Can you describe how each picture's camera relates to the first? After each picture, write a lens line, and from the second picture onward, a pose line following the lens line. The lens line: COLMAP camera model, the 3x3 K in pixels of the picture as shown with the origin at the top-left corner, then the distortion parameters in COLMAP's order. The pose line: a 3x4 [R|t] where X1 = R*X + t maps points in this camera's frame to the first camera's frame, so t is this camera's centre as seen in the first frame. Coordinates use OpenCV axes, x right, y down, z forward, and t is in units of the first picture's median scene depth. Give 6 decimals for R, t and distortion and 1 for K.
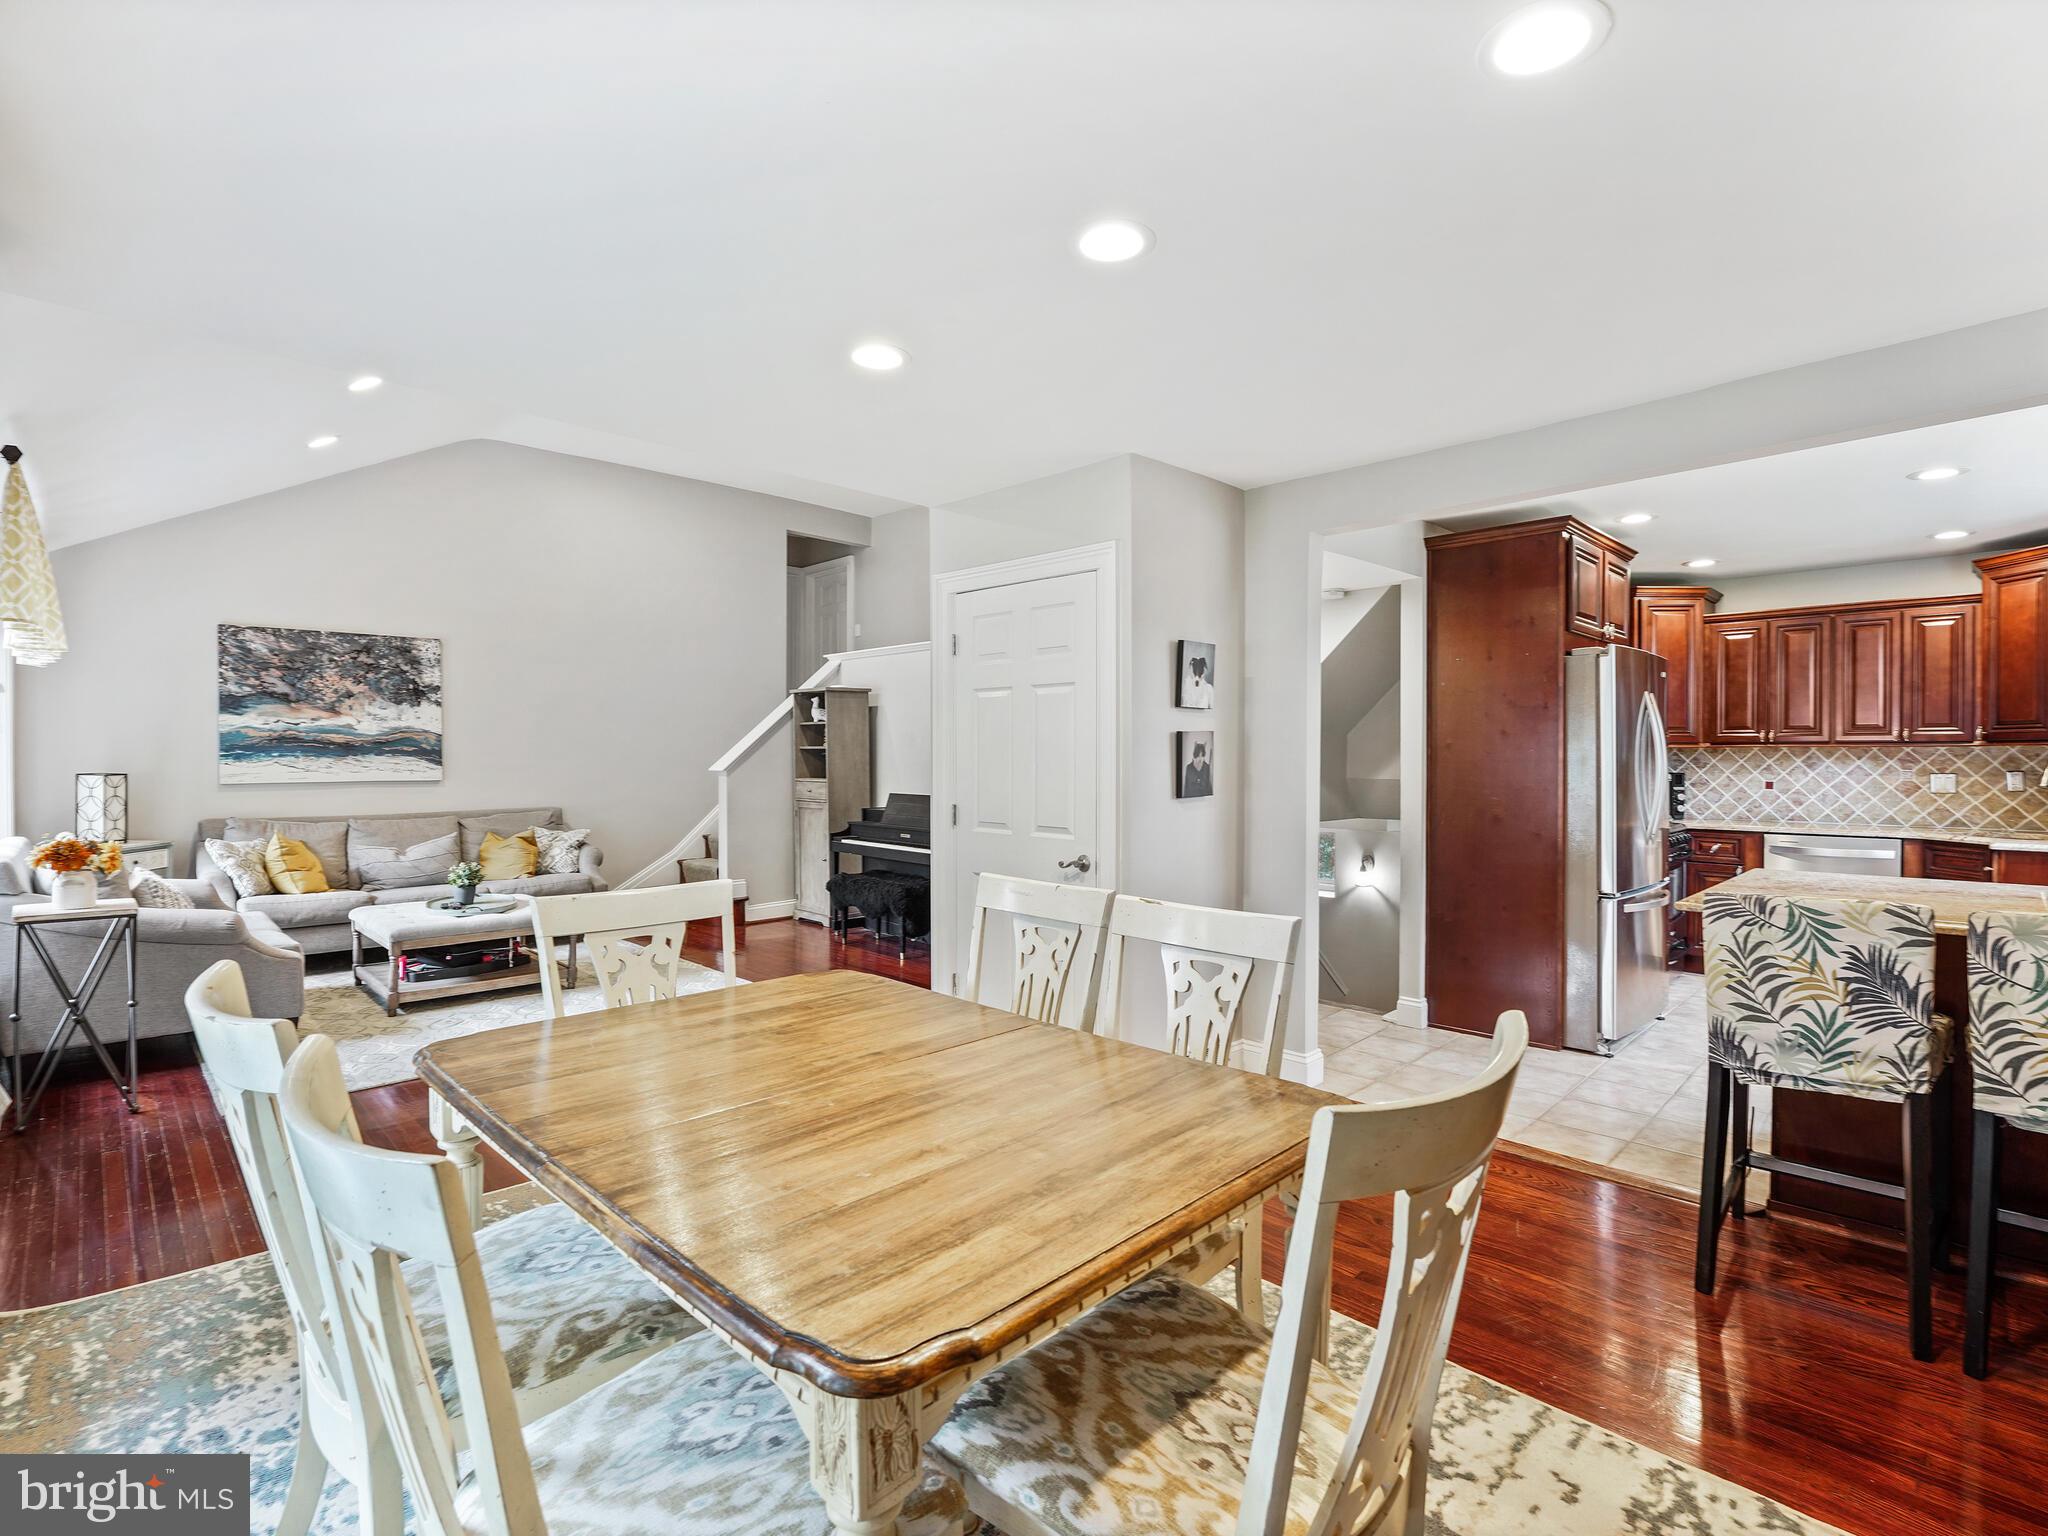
lens RADIAL K [[977.3, 0, 1024.0], [0, 977.3, 768.0], [0, 0, 1]] dist [-0.023699, 0.001516]
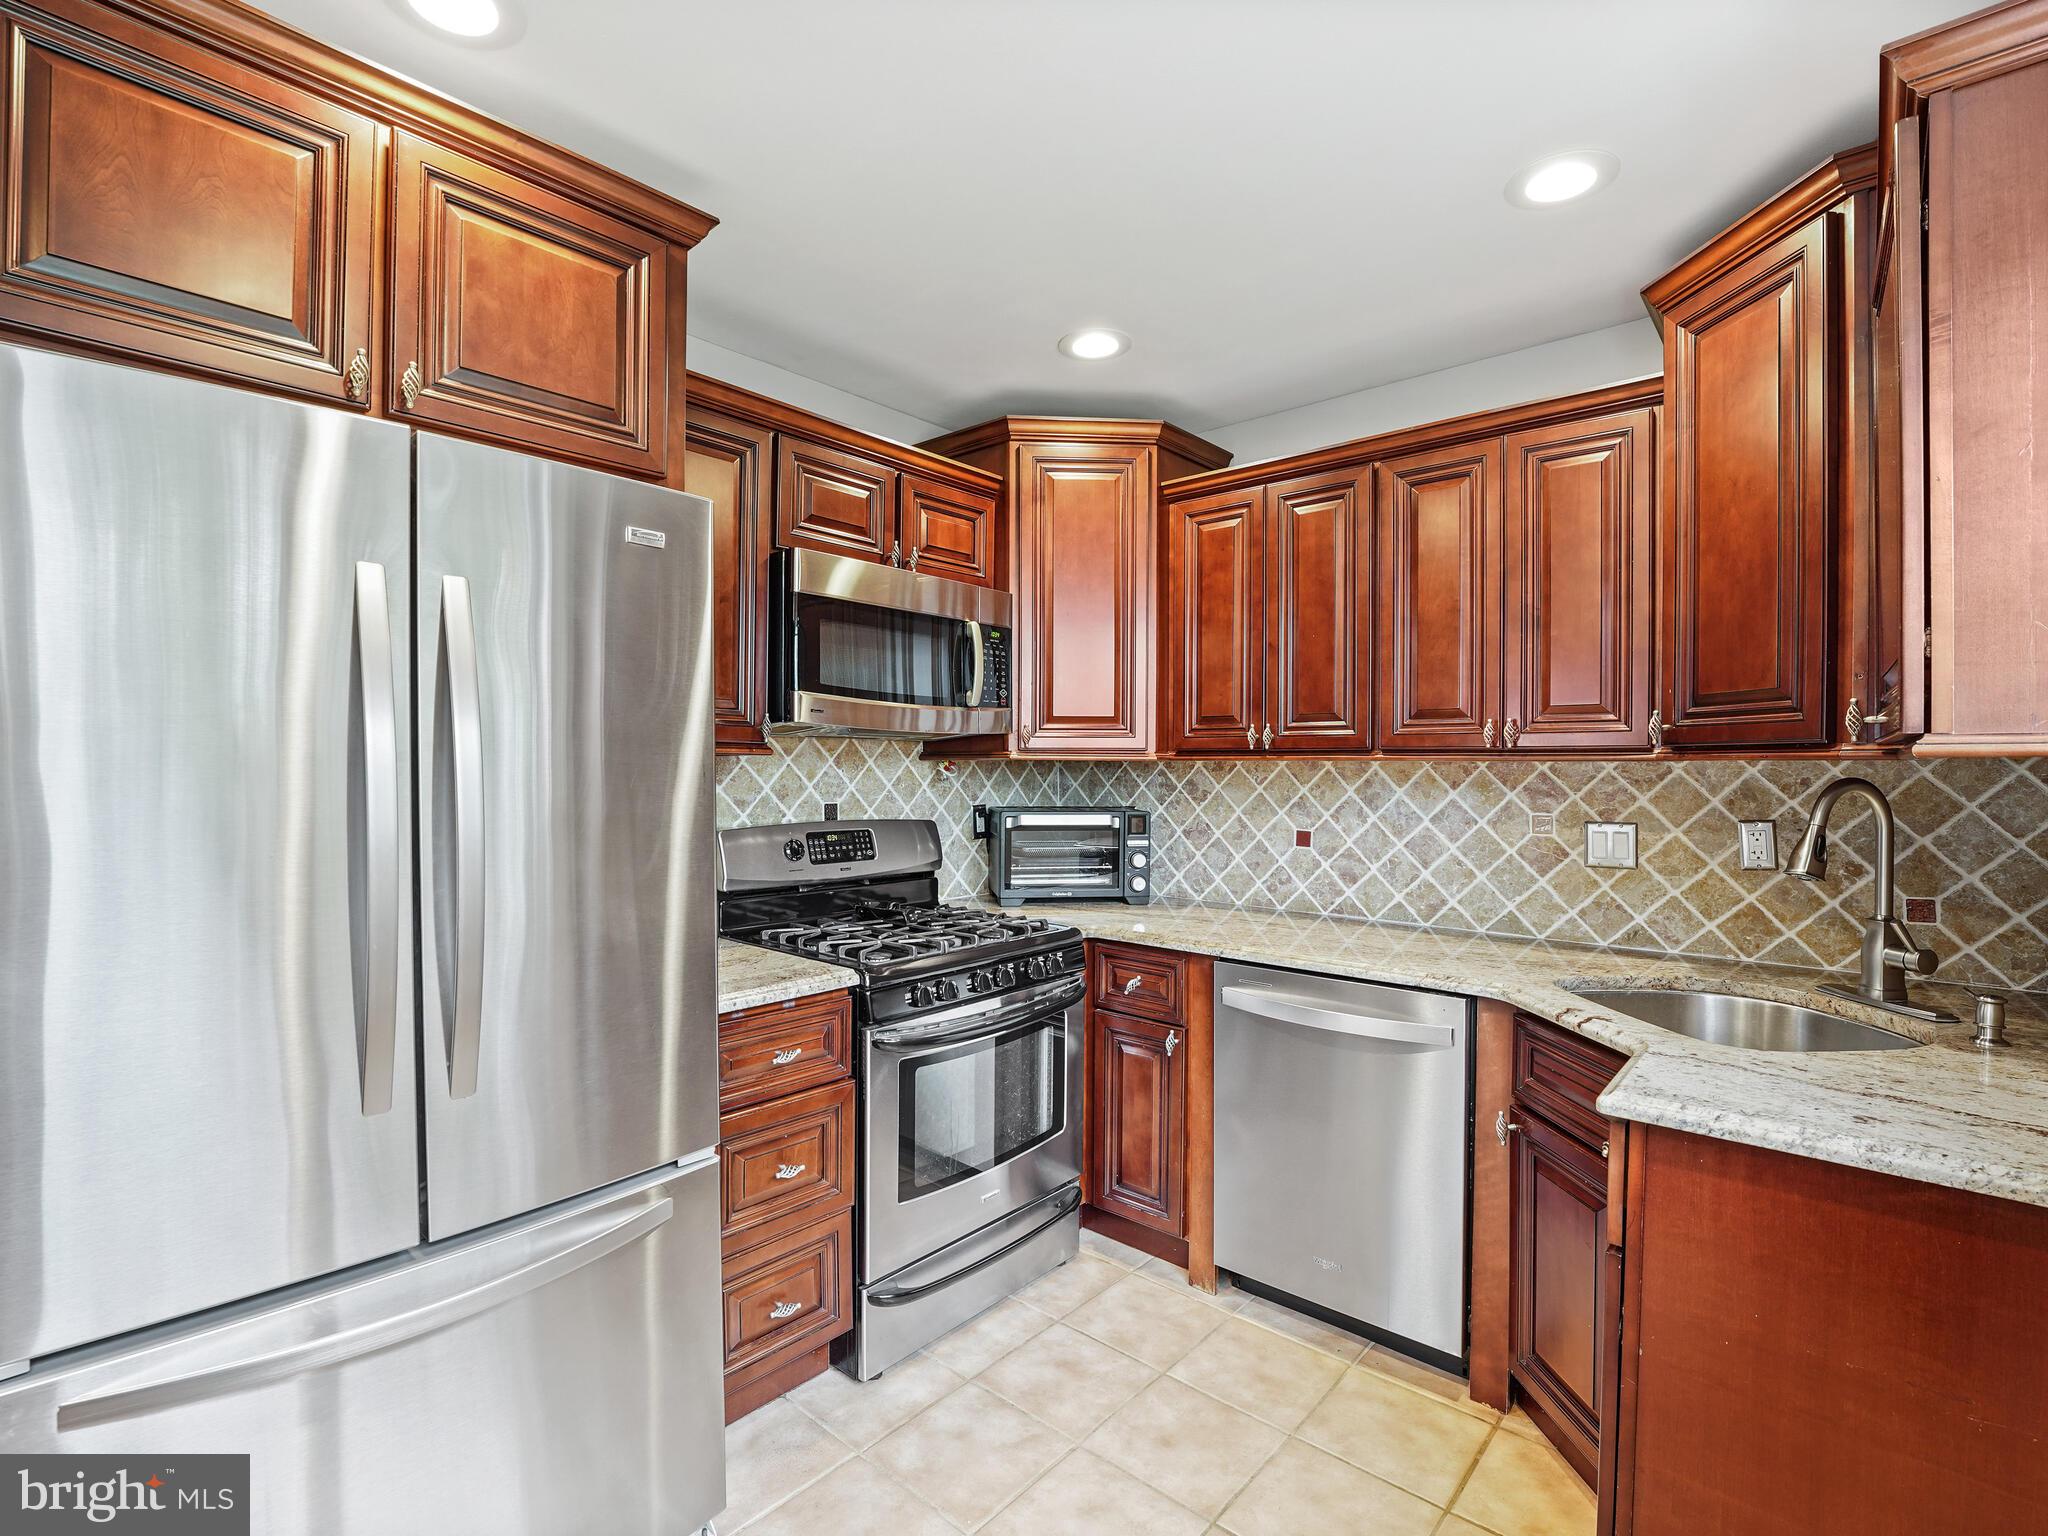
lens RADIAL K [[940.1, 0, 1033.6], [0, 940.1, 776.0], [0, 0, 1]] dist [-0.025901, 0.000281]
pose [[0.997780, 0.001021, 0.066584, 0.635606], [-0.001138, 0.999998, 0.001717, -0.015130], [-0.066582, -0.001789, 0.997779, 0.563503]]
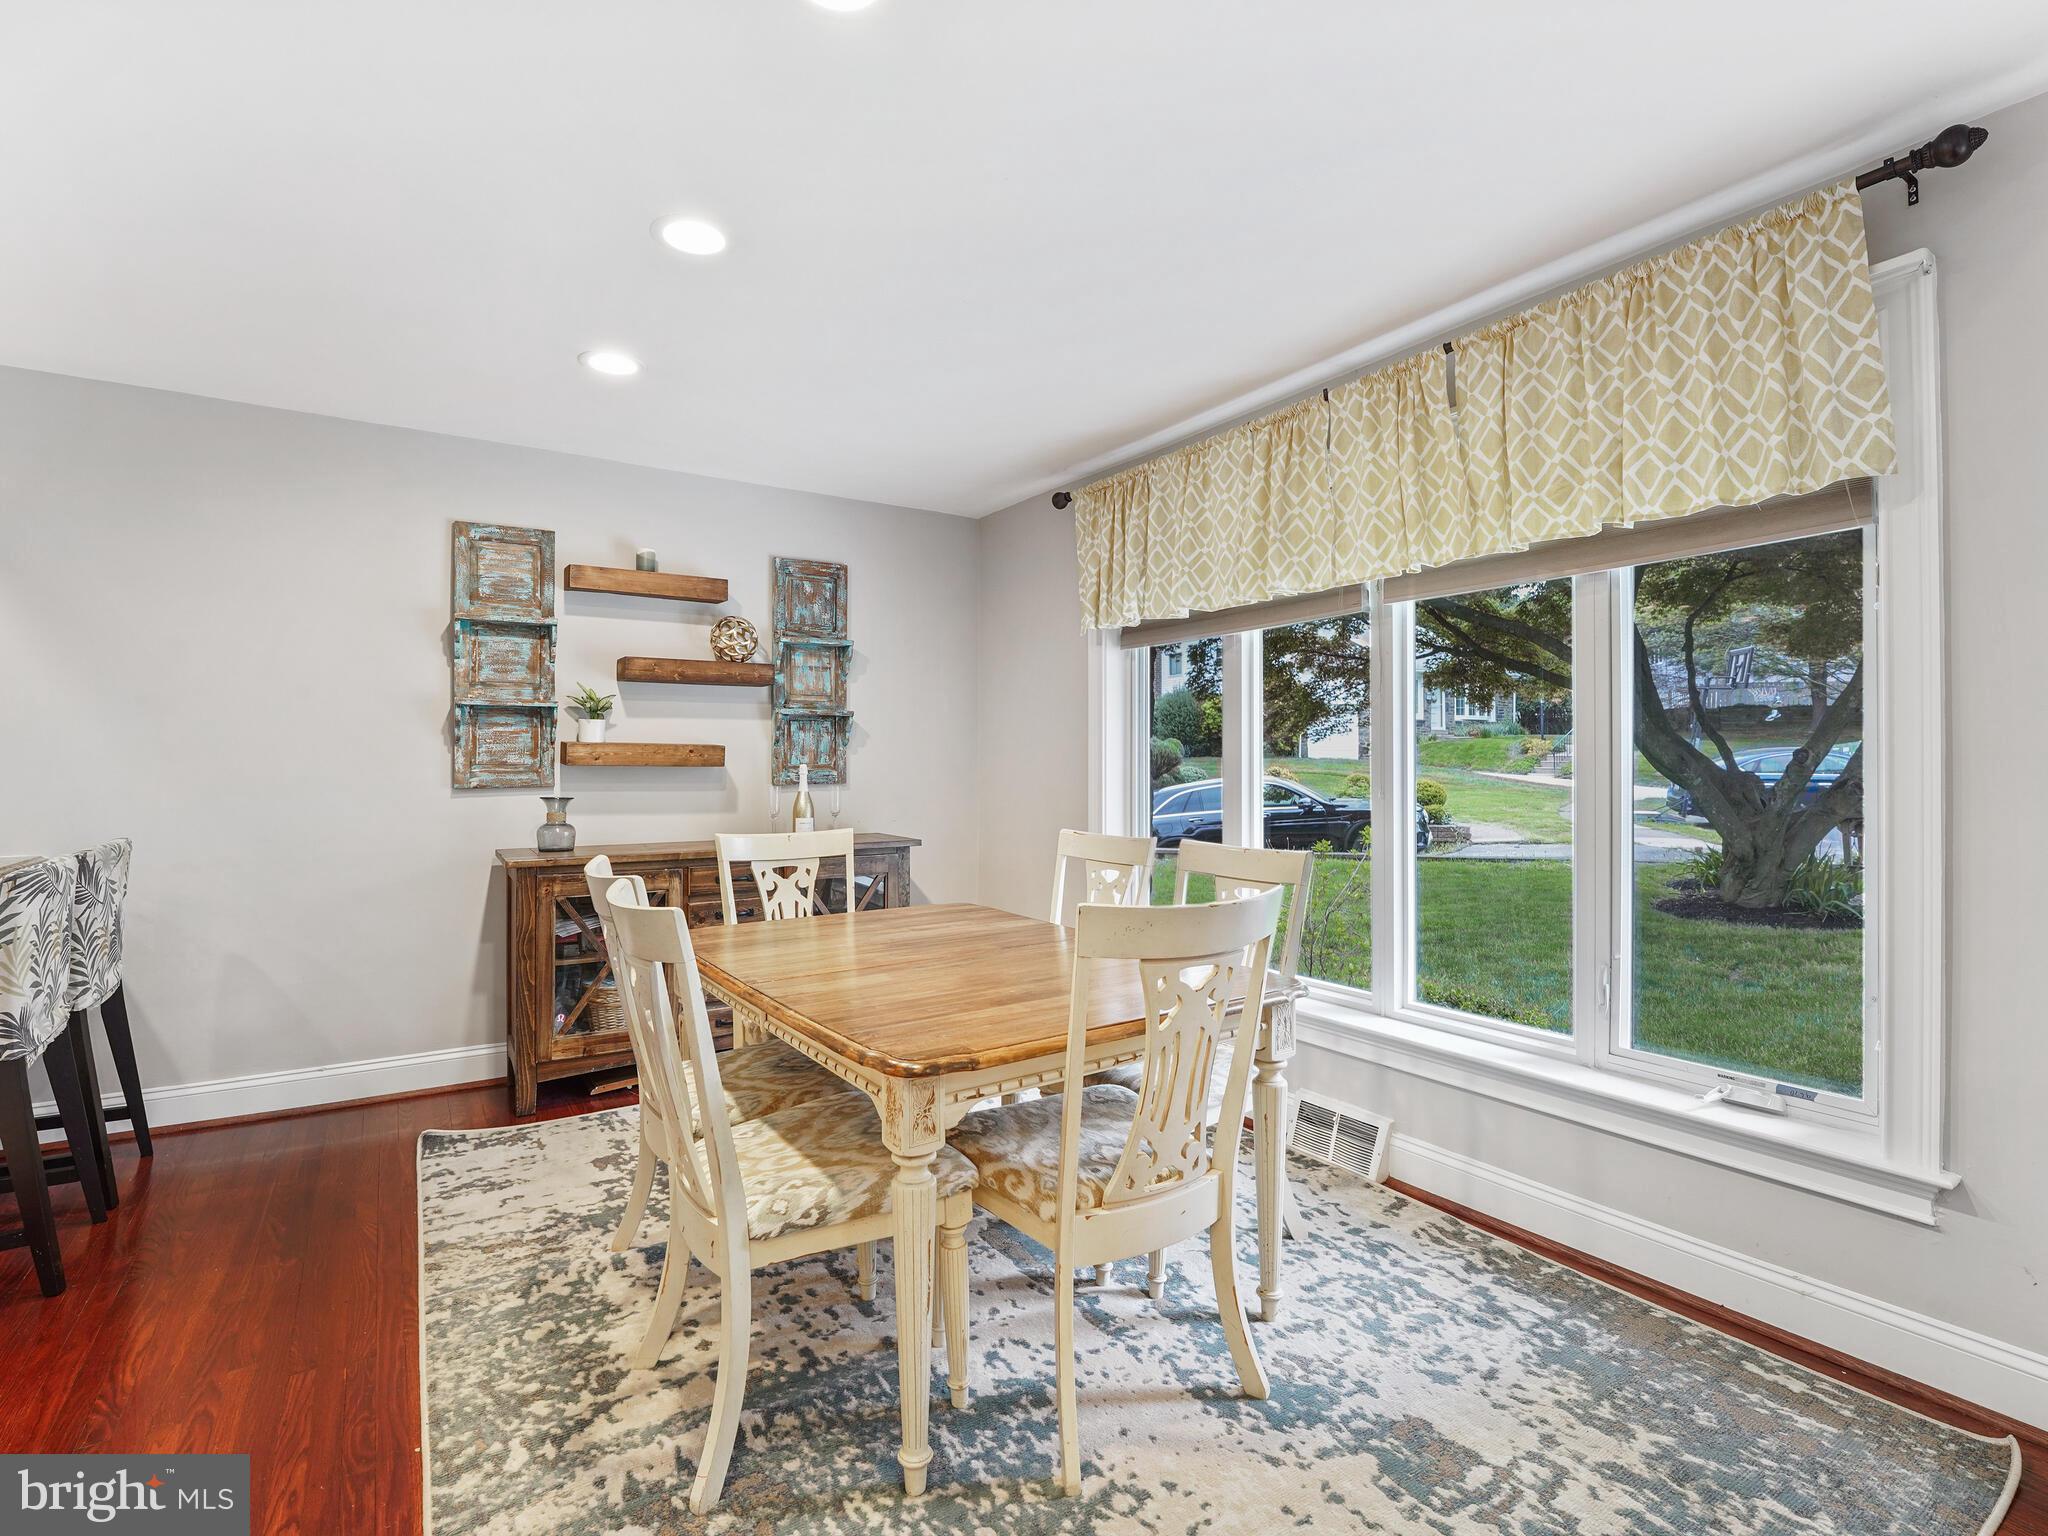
lens RADIAL K [[977.3, 0, 1024.0], [0, 977.3, 768.0], [0, 0, 1]] dist [-0.023699, 0.001516]
pose [[-0.981815, -0.003442, 0.189810, -0.172492], [-0.000448, 0.999875, 0.015817, 0.005079], [-0.189840, 0.015444, -0.981693, 0.733232]]
